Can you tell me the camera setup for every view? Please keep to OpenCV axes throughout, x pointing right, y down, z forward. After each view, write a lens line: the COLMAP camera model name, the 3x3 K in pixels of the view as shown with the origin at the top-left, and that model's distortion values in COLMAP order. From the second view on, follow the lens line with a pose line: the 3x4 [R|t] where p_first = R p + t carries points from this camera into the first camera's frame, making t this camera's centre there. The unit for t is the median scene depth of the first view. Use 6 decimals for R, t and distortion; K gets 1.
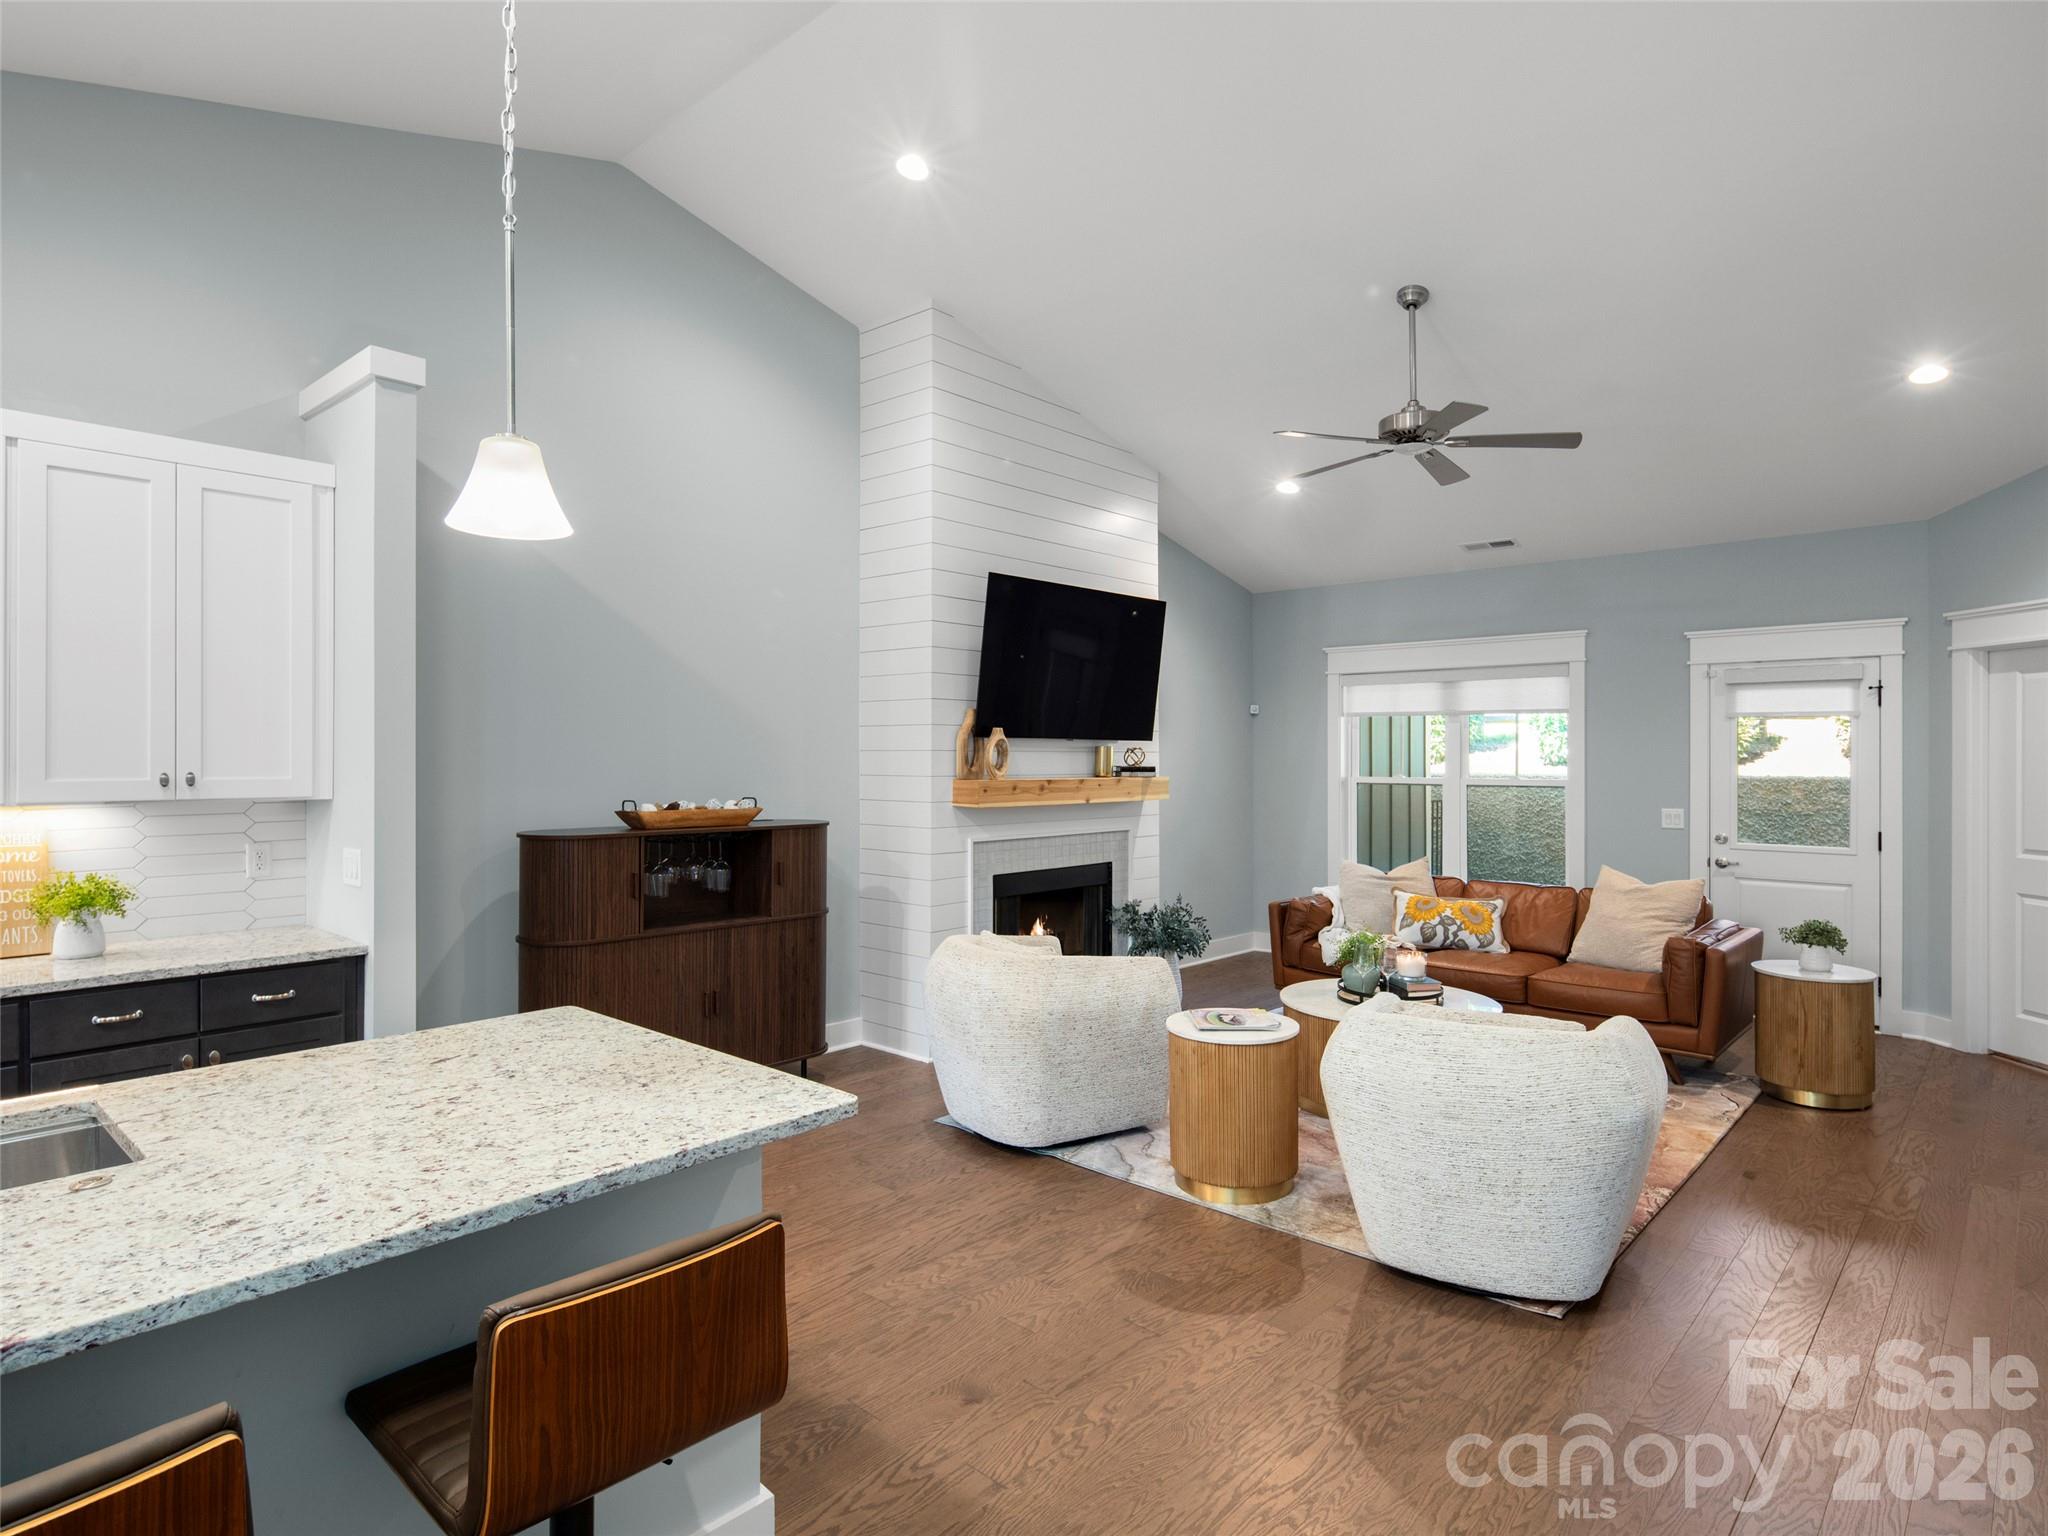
lens RADIAL K [[1128.2, 0, 1035.7], [0, 1128.2, 751.5], [0, 0, 1]] dist [0.003381, -0.003355]
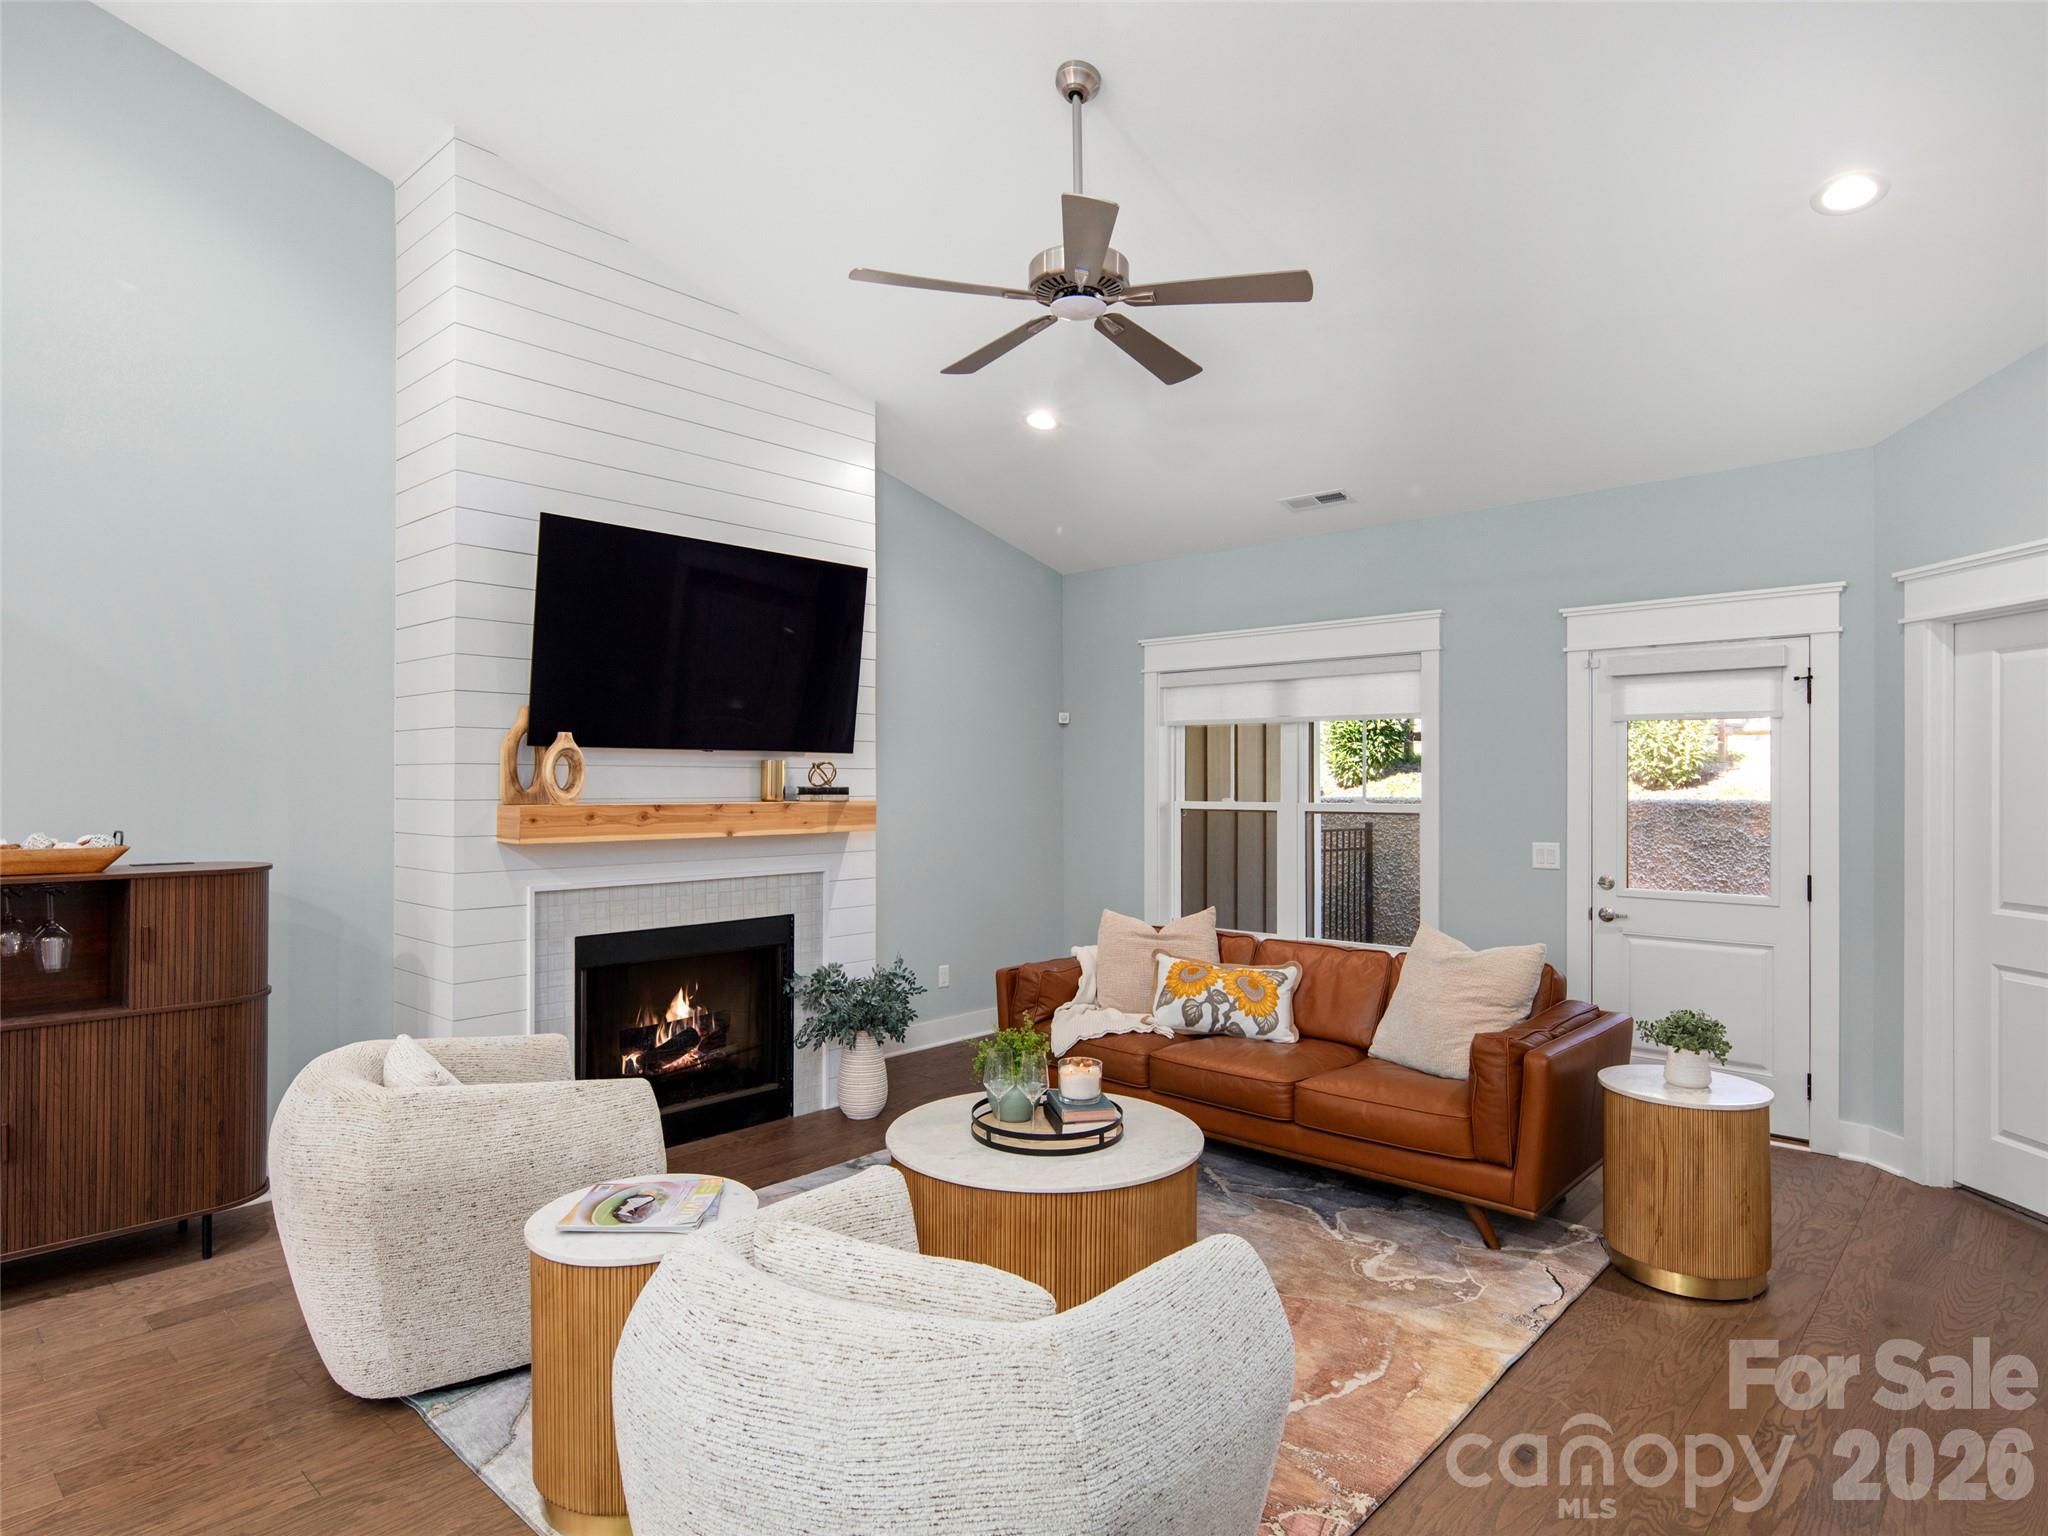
lens RADIAL K [[1148.2, 0, 1028.8], [0, 1148.2, 778.1], [0, 0, 1]] dist [0.002848, -0.000742]
pose [[0.999996, -0.000901, -0.002504, 0.300206], [0.000903, 0.999999, 0.000588, 0.009032], [0.002503, -0.000590, 0.999997, 0.312171]]
